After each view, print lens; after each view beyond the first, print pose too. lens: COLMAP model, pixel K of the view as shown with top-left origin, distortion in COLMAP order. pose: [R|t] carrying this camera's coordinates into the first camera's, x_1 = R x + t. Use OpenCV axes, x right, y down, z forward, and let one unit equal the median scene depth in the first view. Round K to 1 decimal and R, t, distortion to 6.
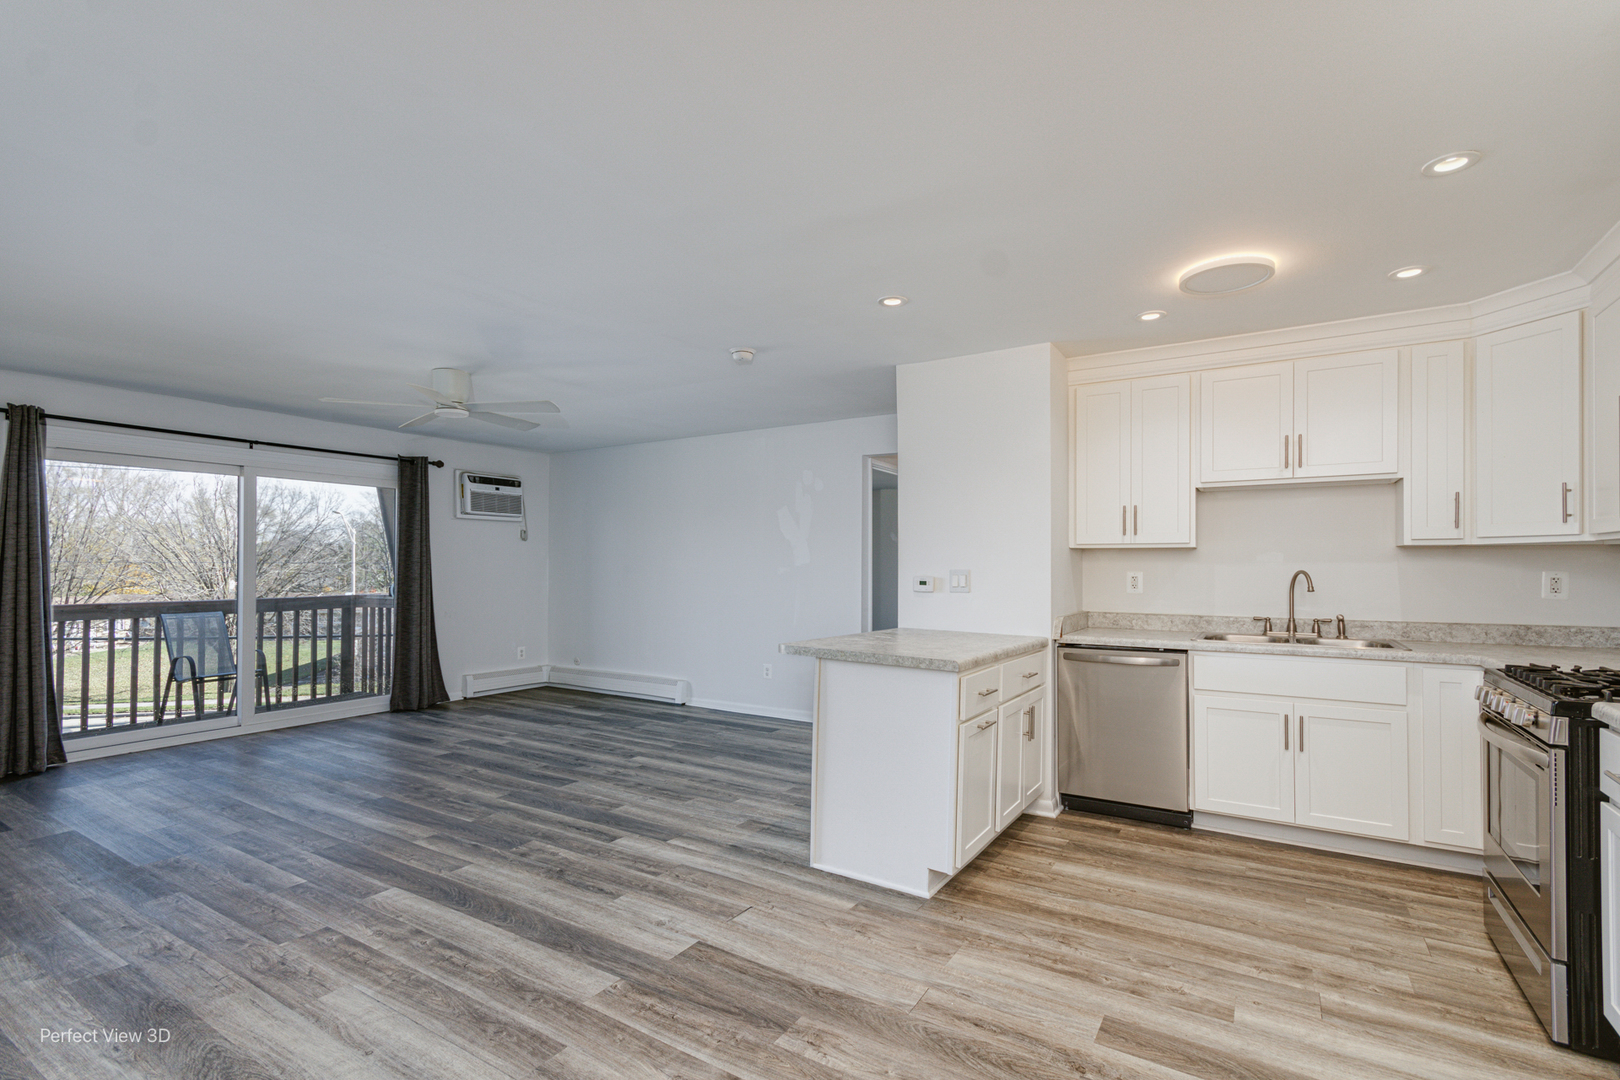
lens RADIAL K [[754.7, 0, 809.5], [0, 754.7, 558.9], [0, 0, 1]] dist [0.006726, -0.000268]
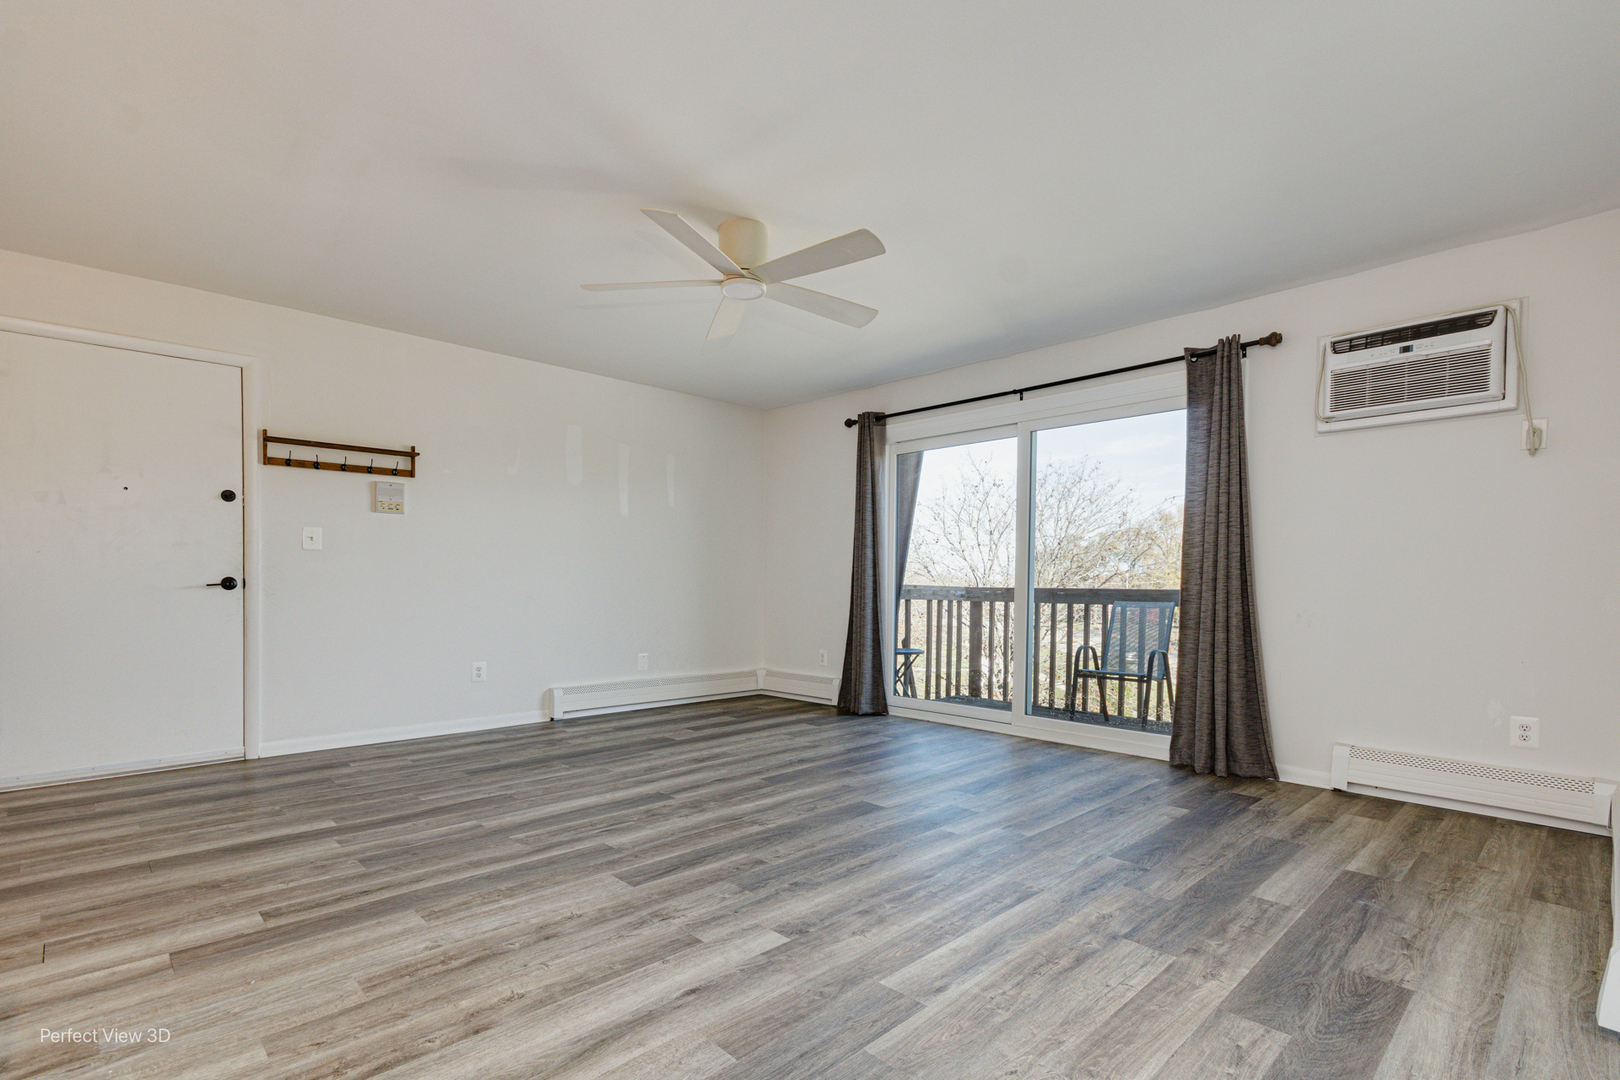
lens RADIAL K [[754.7, 0, 807.3], [0, 754.7, 604.5], [0, 0, 1]] dist [0.006726, -0.000268]
pose [[-0.241790, 0.021859, -0.970082, 0.224447], [0.002287, 0.999756, 0.021957, 0.094238], [0.970326, 0.003090, -0.241781, 1.492335]]
